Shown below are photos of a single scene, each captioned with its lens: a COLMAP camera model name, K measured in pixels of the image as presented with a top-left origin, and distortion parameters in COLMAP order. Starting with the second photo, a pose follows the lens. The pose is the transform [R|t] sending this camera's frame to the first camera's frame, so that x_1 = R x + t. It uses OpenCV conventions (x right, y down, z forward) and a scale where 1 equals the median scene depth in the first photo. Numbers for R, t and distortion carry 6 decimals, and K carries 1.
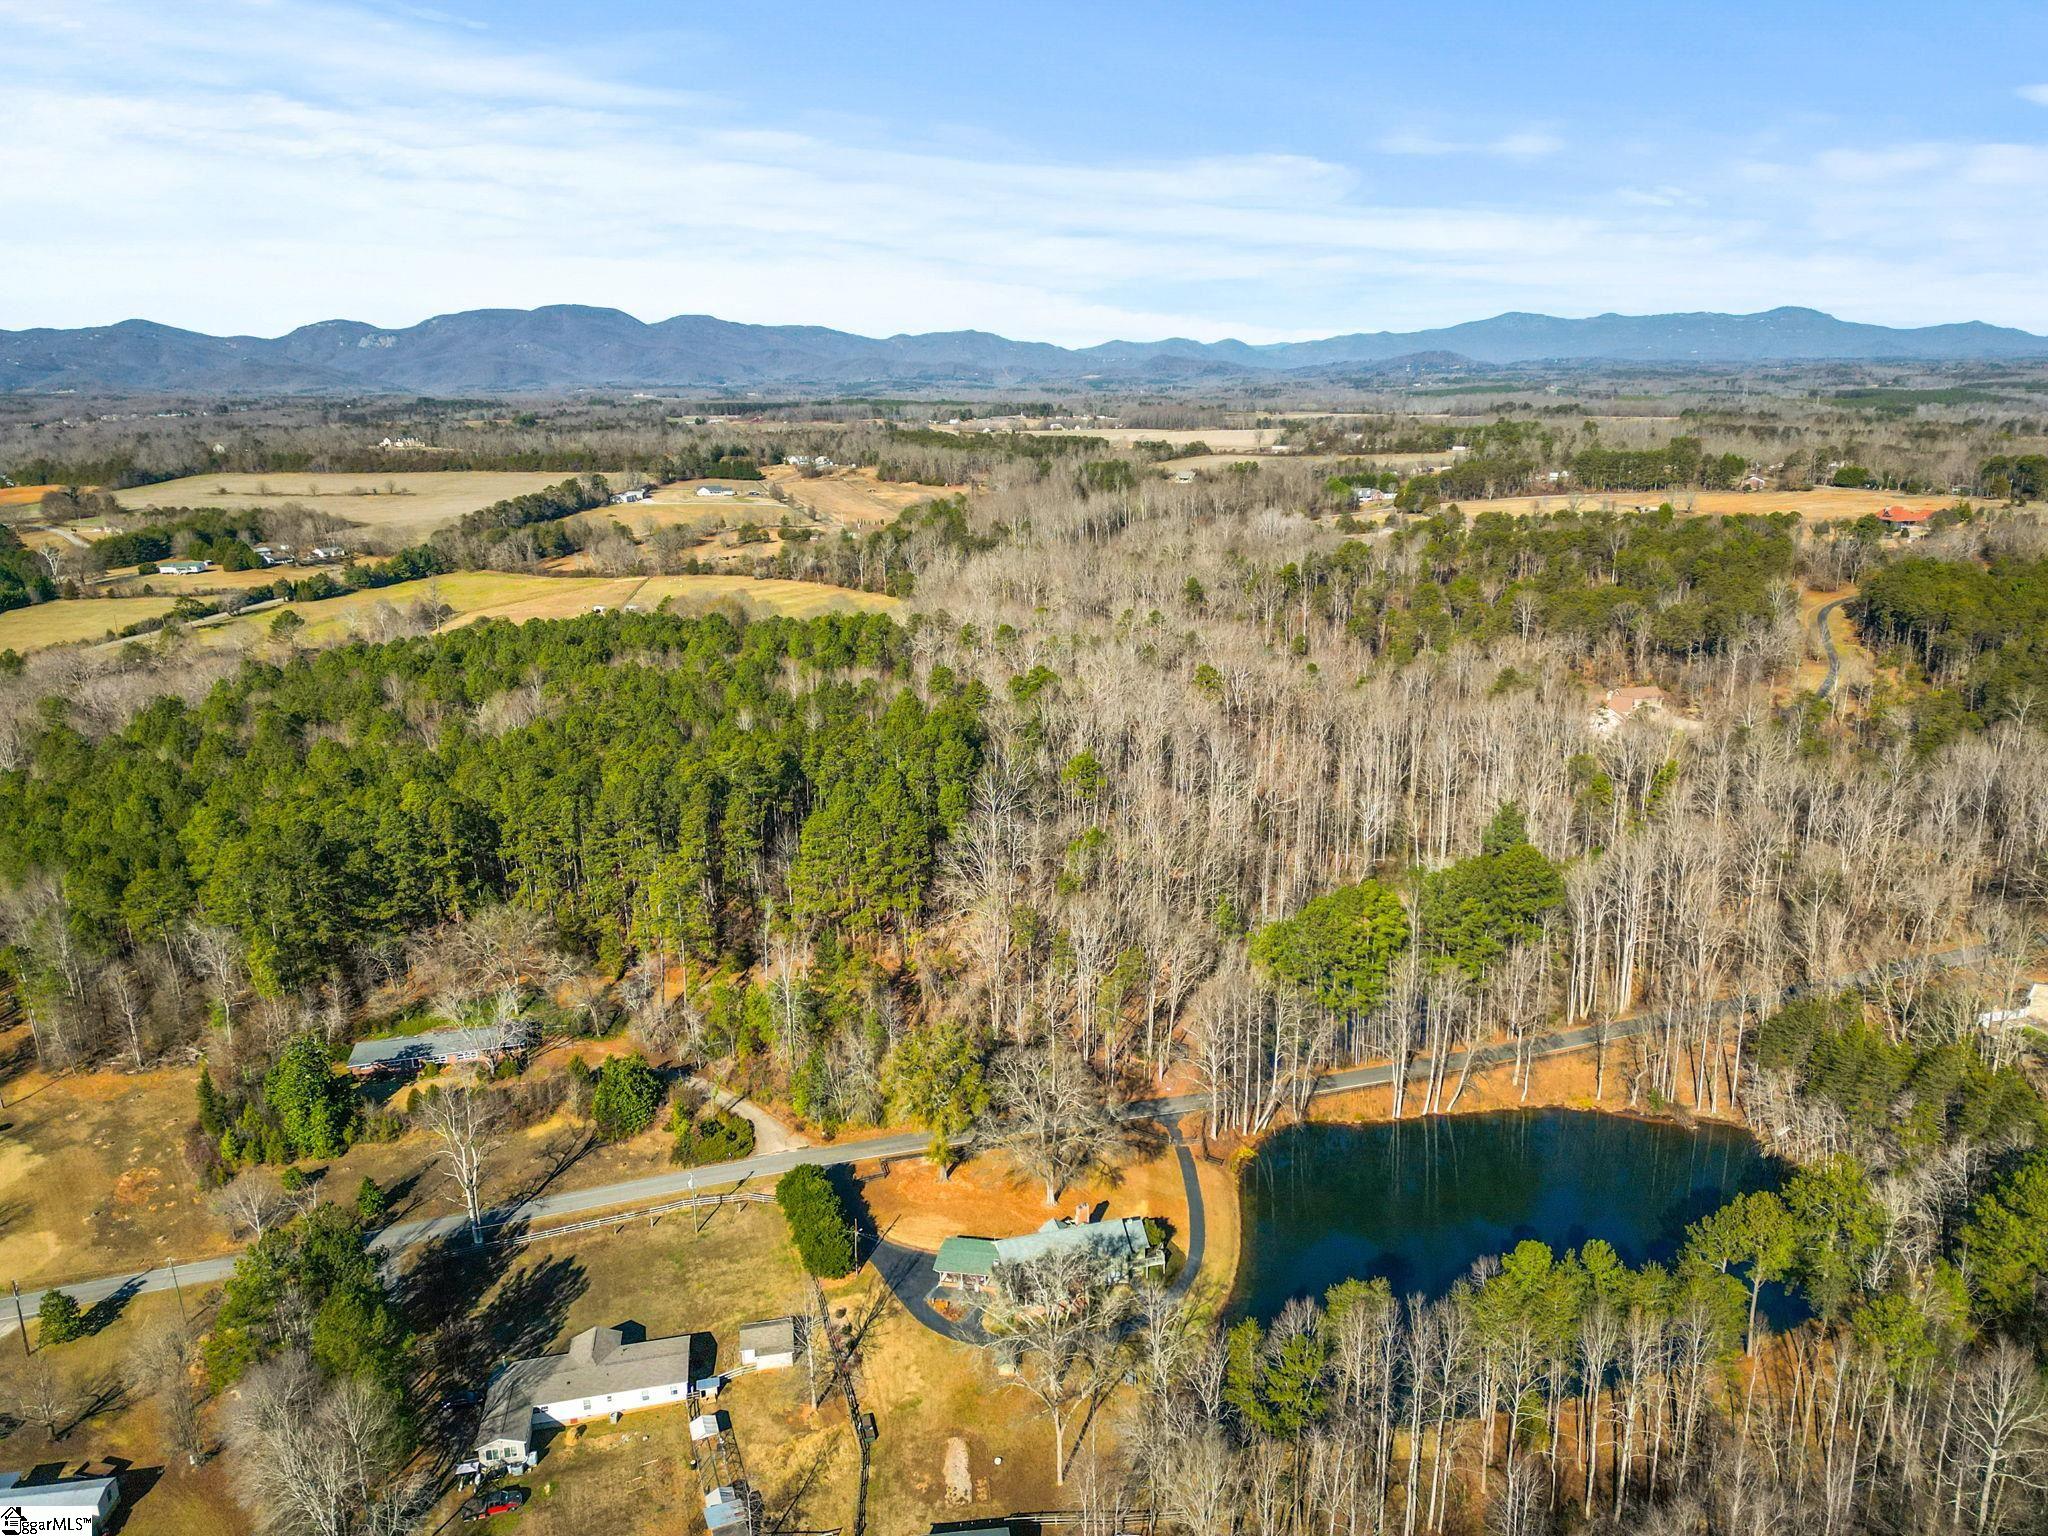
lens RADIAL K [[1427.9, 0, 1024.0], [0, 1427.9, 768.0], [0, 0, 1]] dist [0.071194, -0.061384]
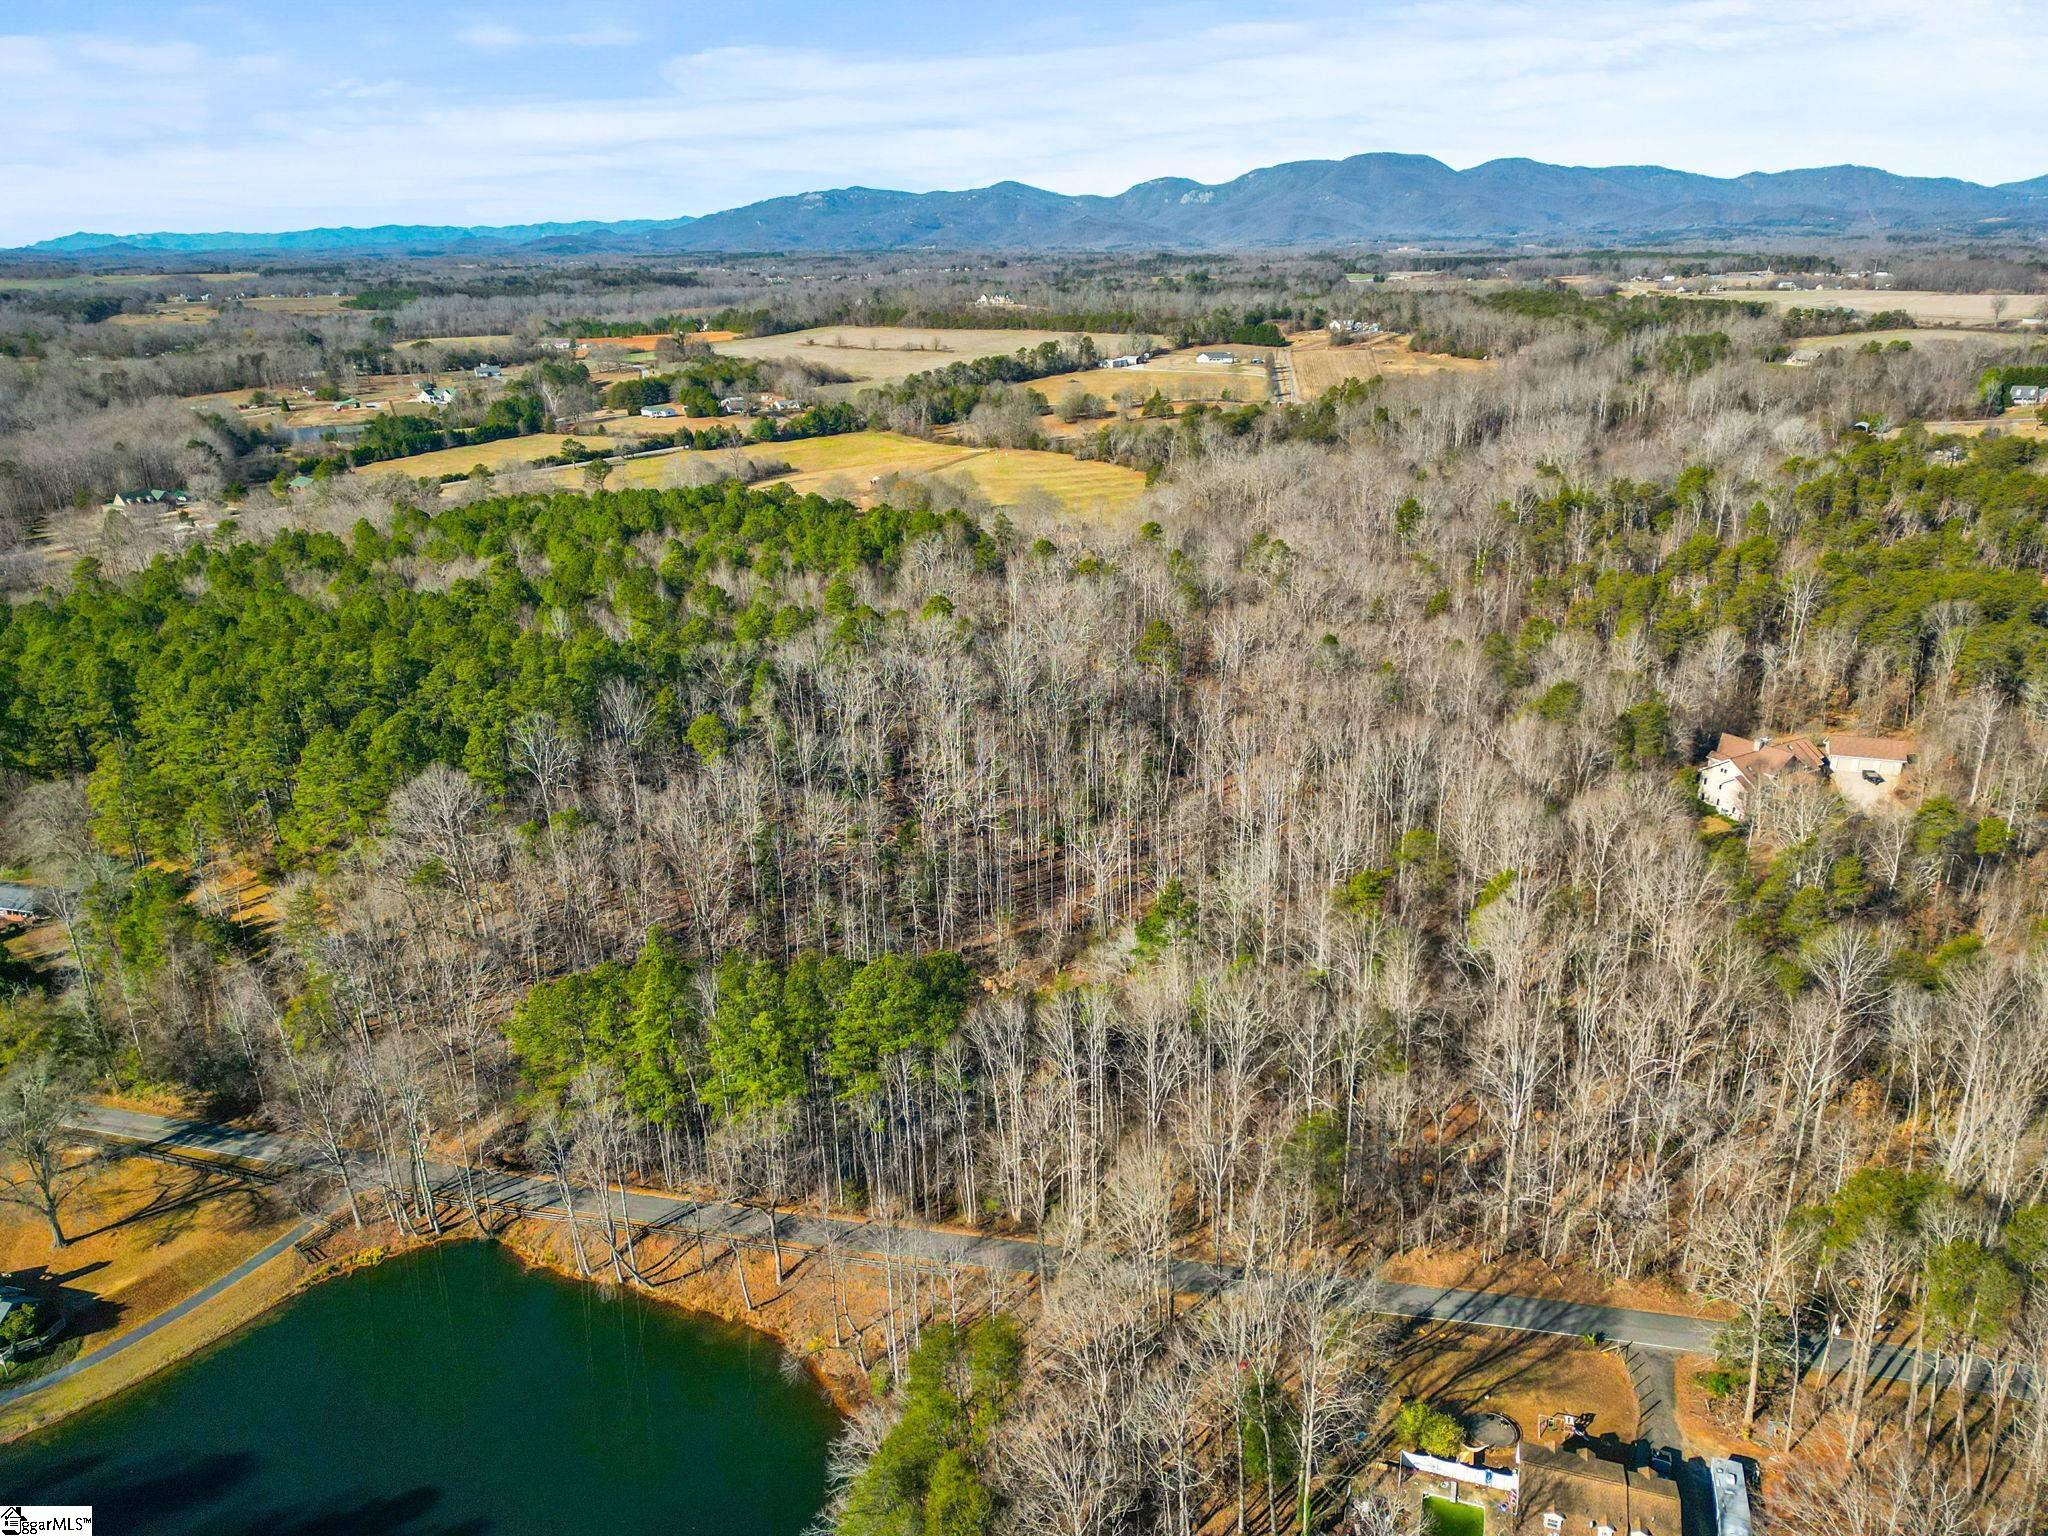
lens RADIAL K [[1427.9, 0, 1024.0], [0, 1427.9, 768.0], [0, 0, 1]] dist [0.071194, -0.061384]
pose [[0.862285, 0.176201, -0.474783, 0.166507], [-0.131615, 0.983276, 0.125878, -0.029916], [0.489022, -0.046054, 0.871055, 0.103554]]
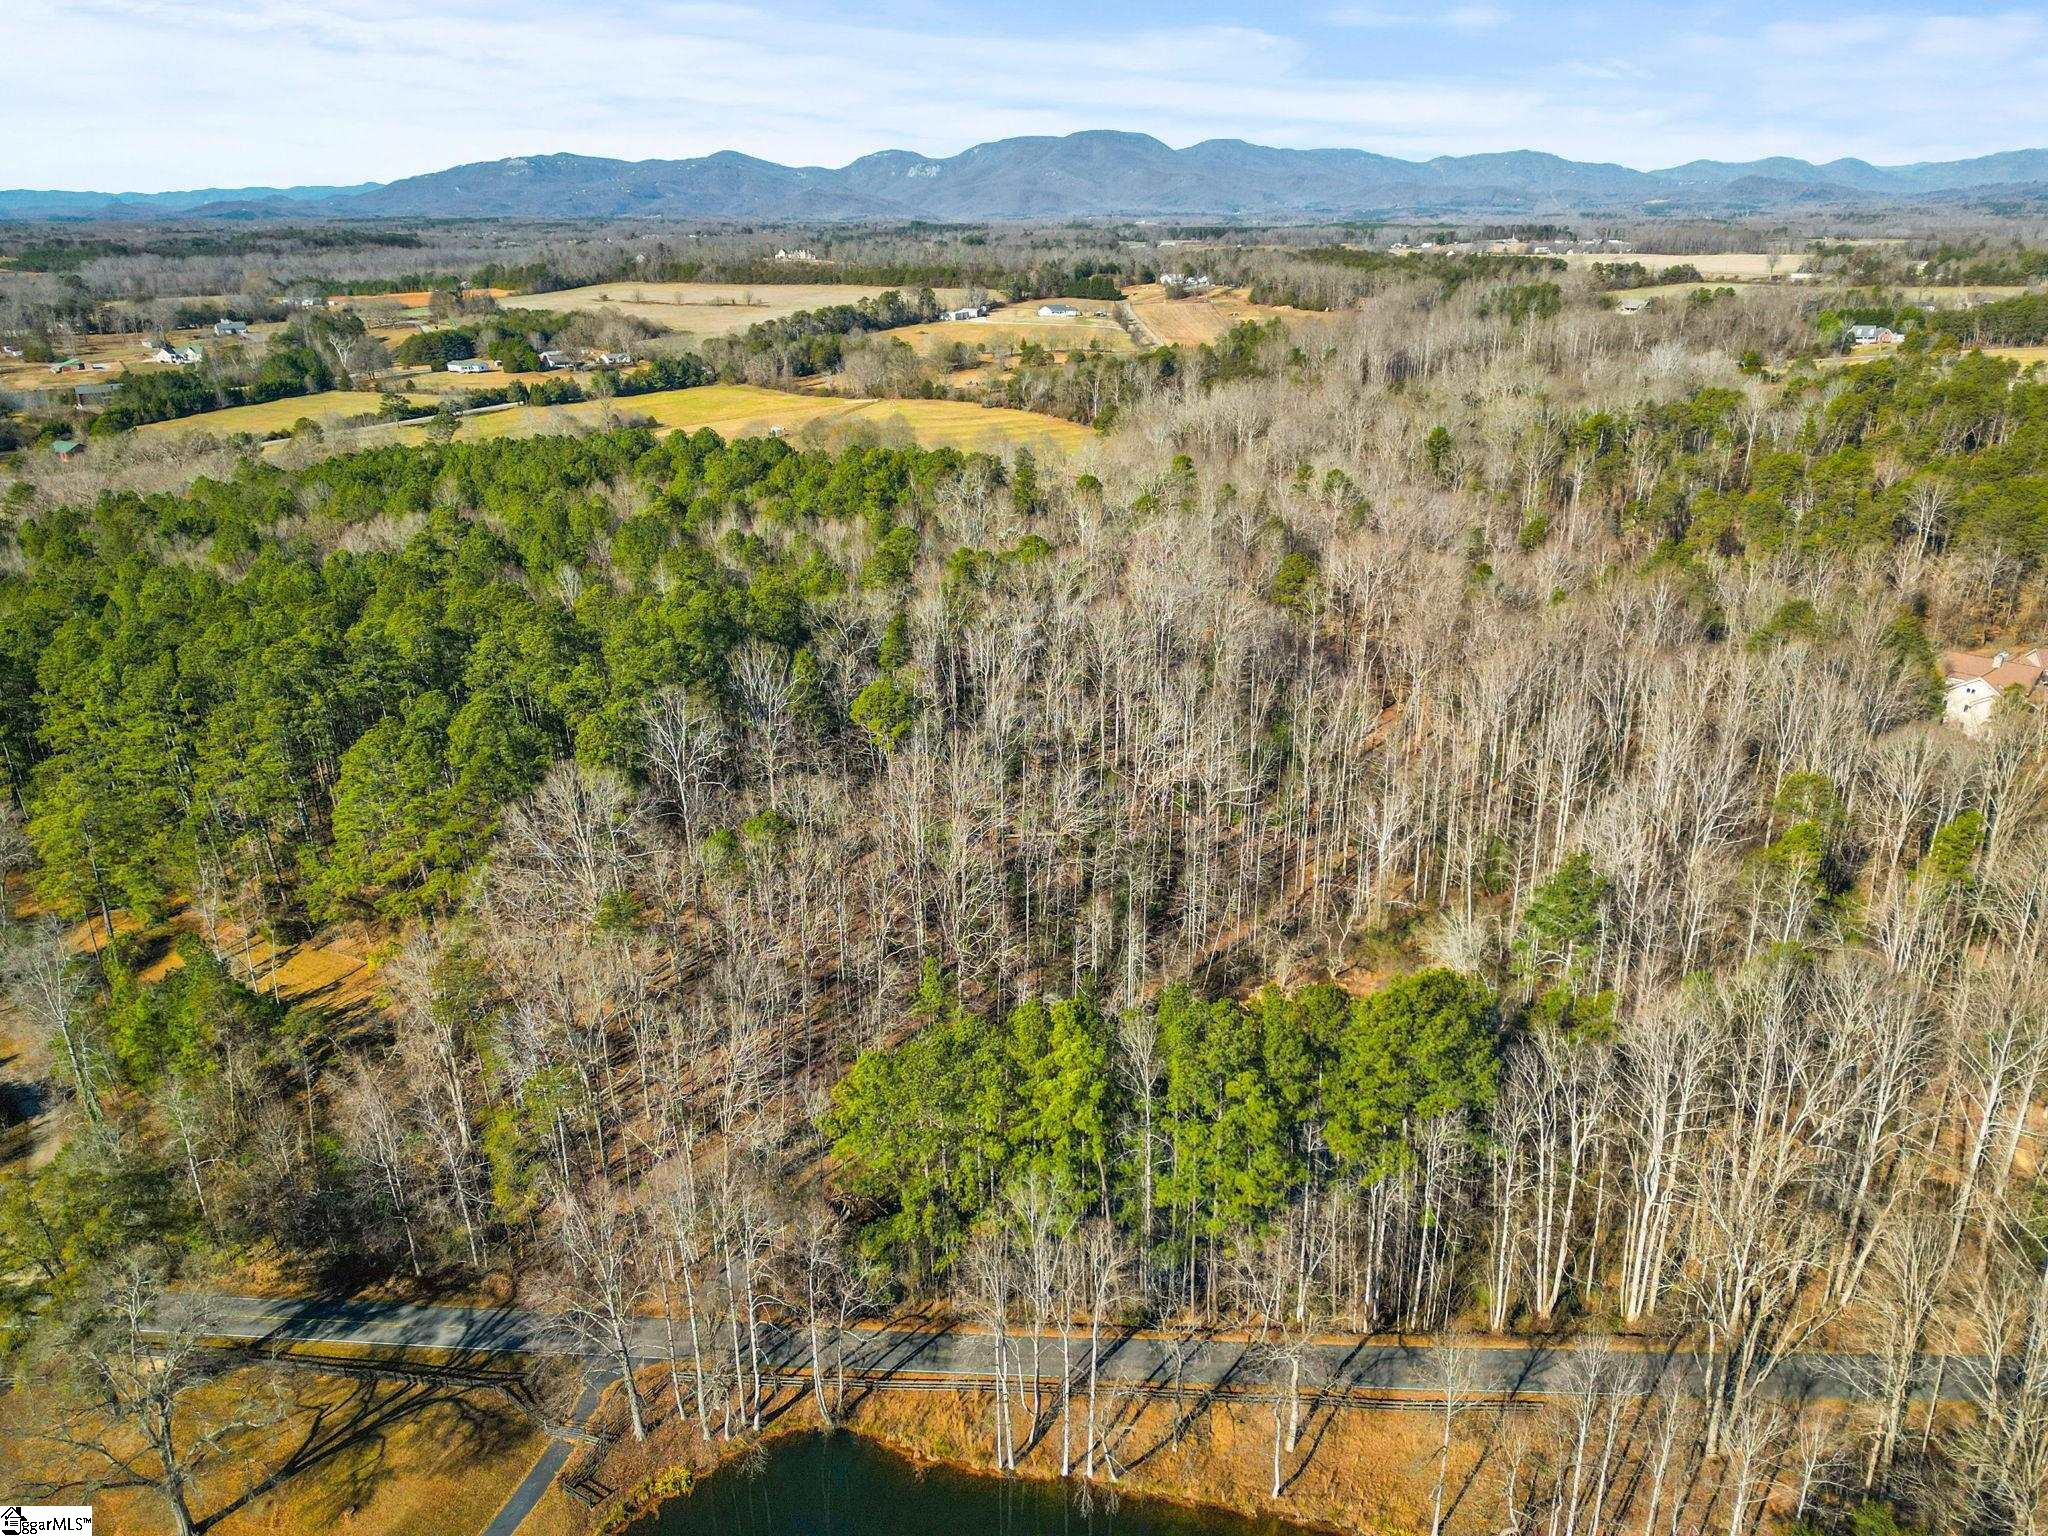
lens RADIAL K [[1427.9, 0, 1024.0], [0, 1427.9, 768.0], [0, 0, 1]] dist [0.071194, -0.061384]
pose [[0.939272, 0.130557, -0.317368, 0.086827], [-0.096641, 0.988007, 0.120427, -0.015194], [0.329284, -0.082443, 0.940625, 0.116381]]
